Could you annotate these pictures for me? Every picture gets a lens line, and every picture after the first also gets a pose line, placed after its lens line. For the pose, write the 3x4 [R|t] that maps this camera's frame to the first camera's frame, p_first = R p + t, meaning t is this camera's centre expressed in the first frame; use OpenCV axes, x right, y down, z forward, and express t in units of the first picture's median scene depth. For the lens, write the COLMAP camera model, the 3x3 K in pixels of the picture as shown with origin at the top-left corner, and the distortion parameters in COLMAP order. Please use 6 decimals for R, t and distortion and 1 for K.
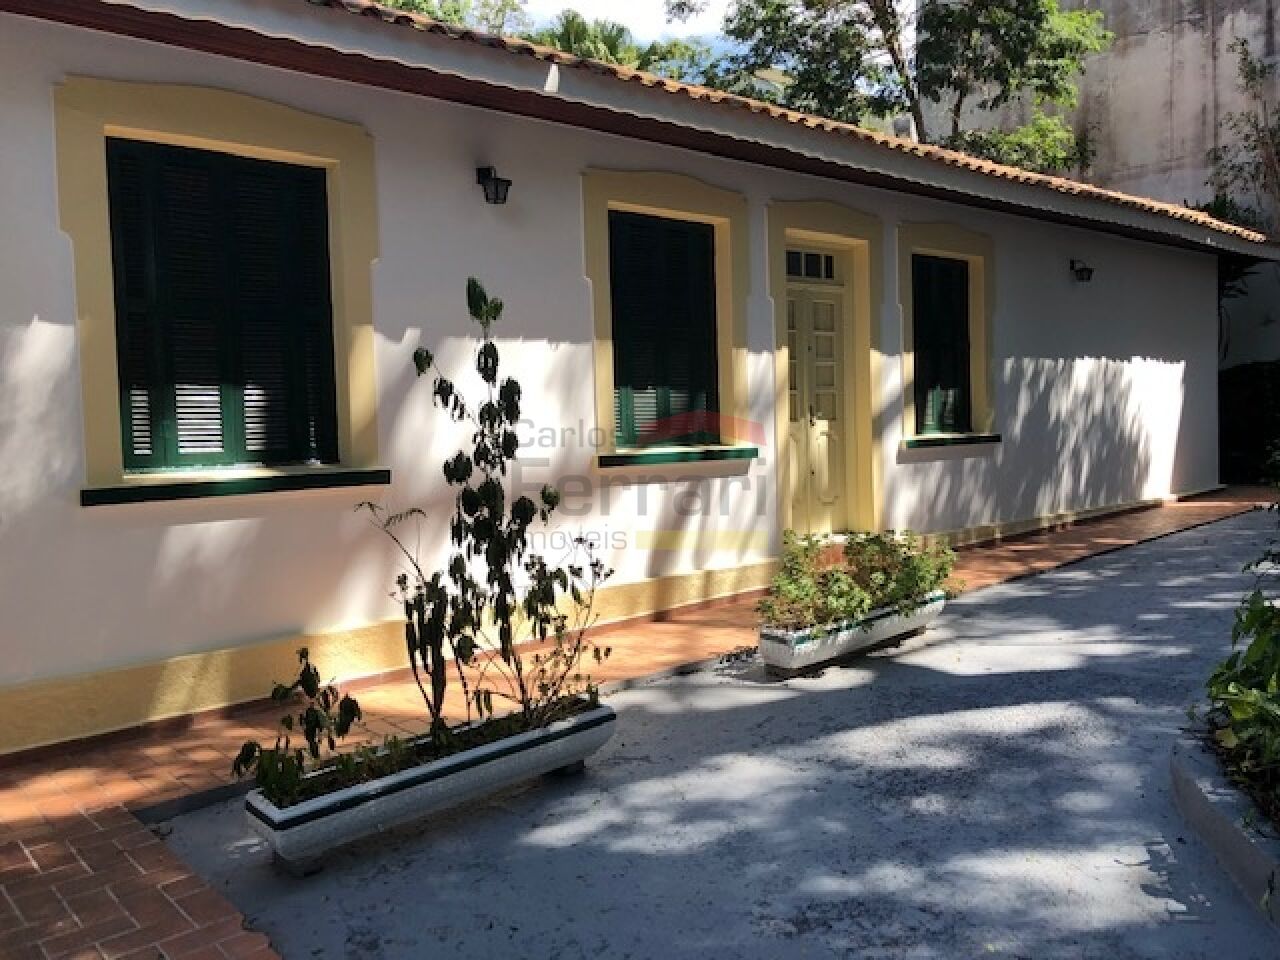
lens RADIAL K [[1042.7, 0, 640.0], [0, 1042.7, 480.0], [0, 0, 1]] dist [0.004763, 0.006116]
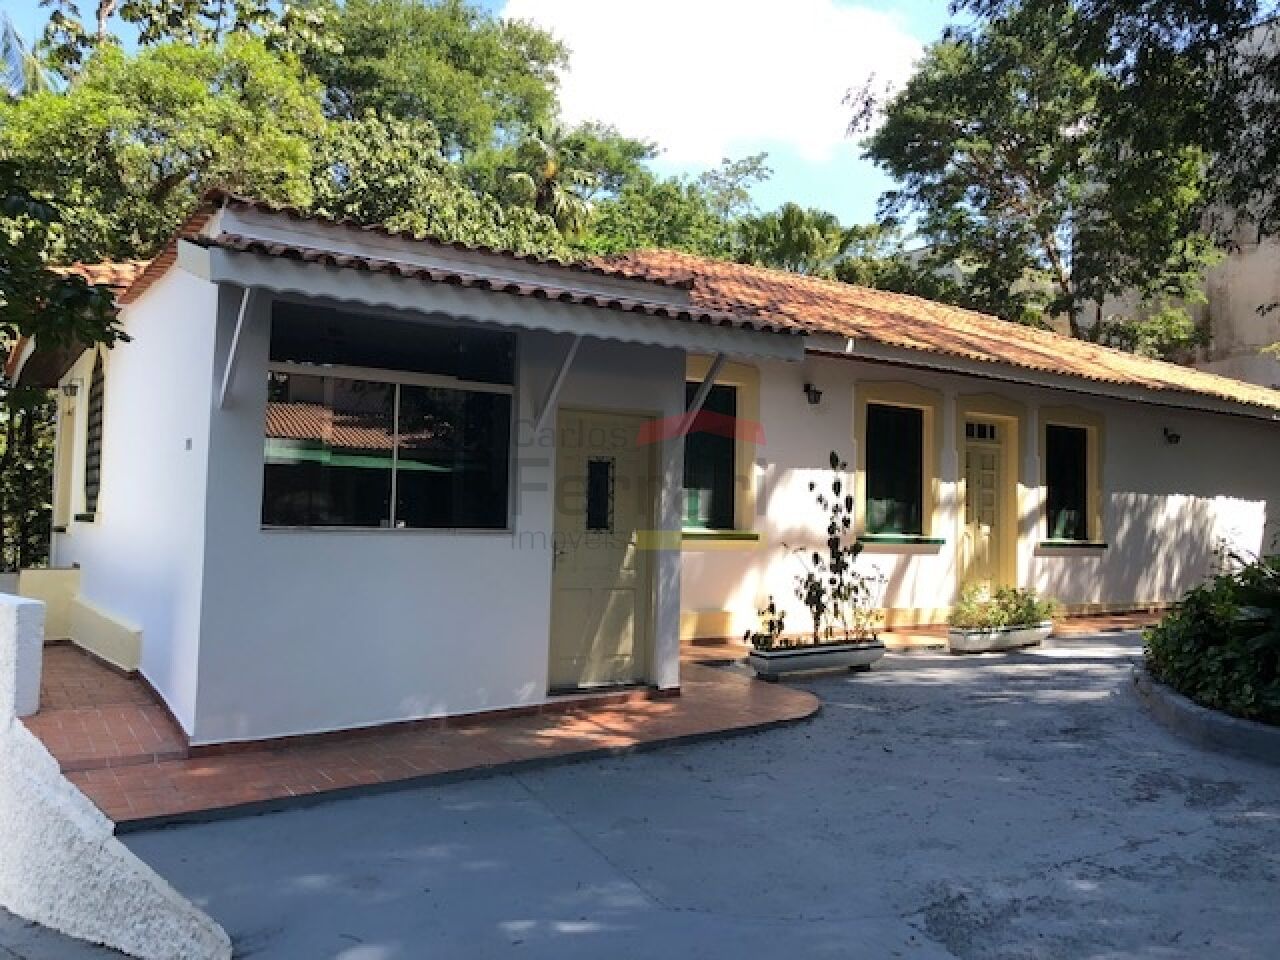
lens RADIAL K [[1038.1, 0, 640.2], [0, 1038.1, 462.7], [0, 0, 1]] dist [0.004436, 0.003917]
pose [[0.987210, 0.046808, -0.152399, -0.110700], [-0.064303, 0.991629, -0.111970, 0.059508], [0.145882, 0.120337, 0.981956, -0.659444]]
